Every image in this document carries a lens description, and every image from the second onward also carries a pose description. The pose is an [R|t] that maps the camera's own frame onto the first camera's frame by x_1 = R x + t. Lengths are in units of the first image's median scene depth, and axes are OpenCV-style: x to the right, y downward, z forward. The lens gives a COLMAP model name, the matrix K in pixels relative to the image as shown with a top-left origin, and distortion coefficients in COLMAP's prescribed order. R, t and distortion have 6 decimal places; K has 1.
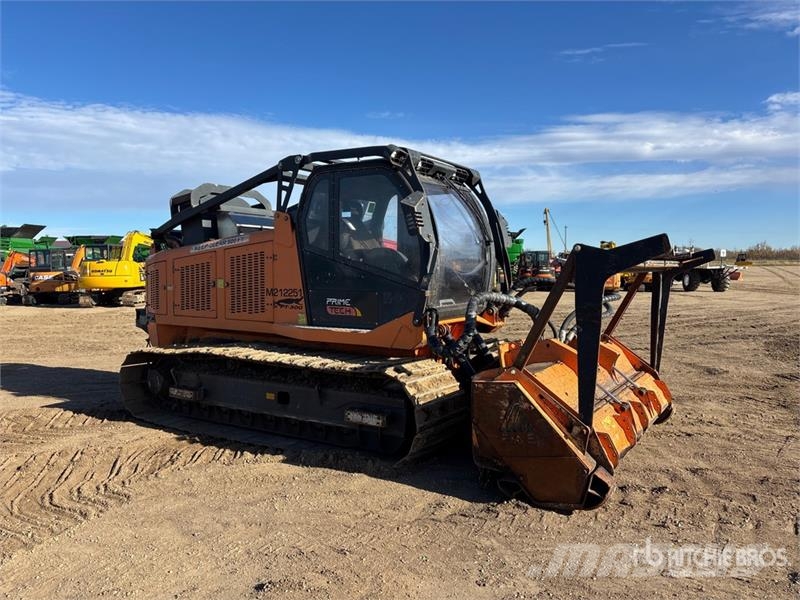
lens RADIAL K [[619.1, 0, 420.4], [0, 619.1, 299.4], [0, 0, 1]] dist [-0.007995, -0.005379]
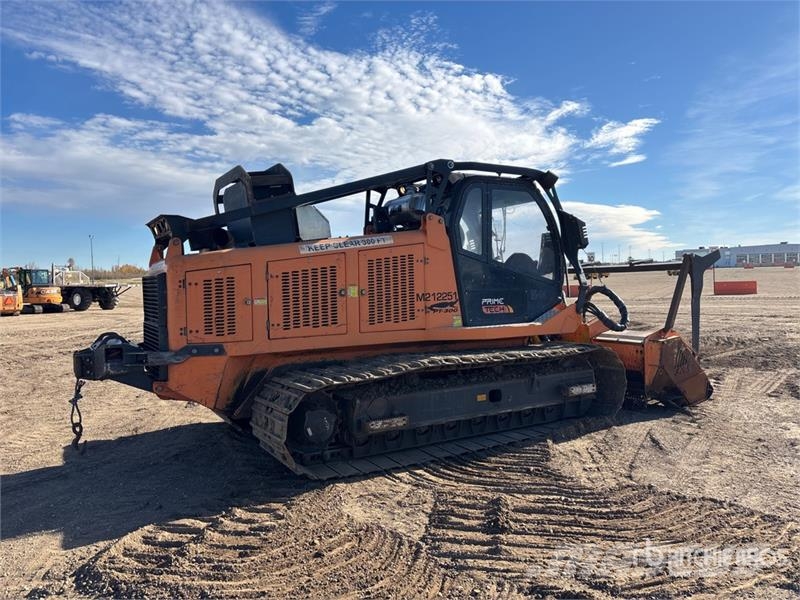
lens RADIAL K [[600.0, 0, 400.0], [0, 600.0, 300.0], [0, 0, 1]] dist [0.061702, -0.004794]
pose [[0.473209, -0.039476, 0.880065, -1.092348], [0.068445, 0.997623, 0.007947, -0.017491], [-0.878287, 0.056476, 0.474786, 0.606645]]
